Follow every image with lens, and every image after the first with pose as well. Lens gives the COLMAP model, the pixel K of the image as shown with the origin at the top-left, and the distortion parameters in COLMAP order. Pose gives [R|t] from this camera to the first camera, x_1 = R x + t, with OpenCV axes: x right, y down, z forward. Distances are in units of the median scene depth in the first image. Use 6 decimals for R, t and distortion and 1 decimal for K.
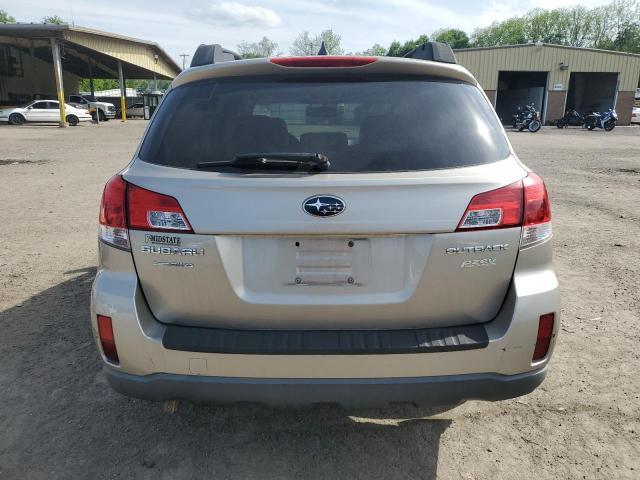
lens RADIAL K [[527.1, 0, 316.6], [0, 527.1, 239.0], [0, 0, 1]] dist [0.019793, -0.009097]
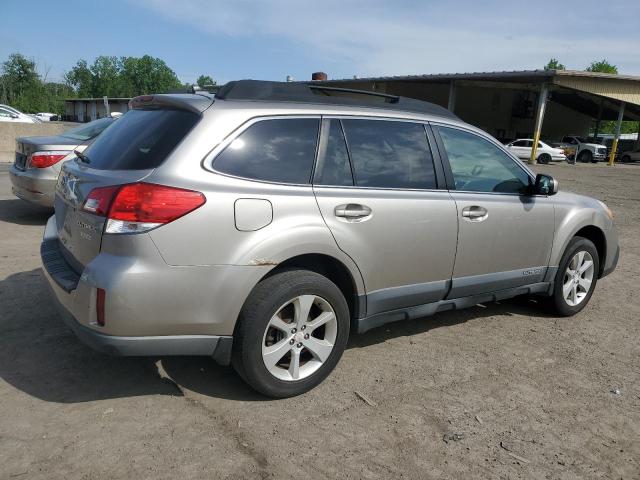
lens RADIAL K [[527.1, 0, 316.6], [0, 527.1, 239.0], [0, 0, 1]] dist [0.019793, -0.009097]
pose [[0.535102, 0.198484, -0.821139, 0.379304], [-0.259823, 0.963560, 0.063594, -0.041913], [0.803839, 0.179321, 0.567174, 0.146976]]
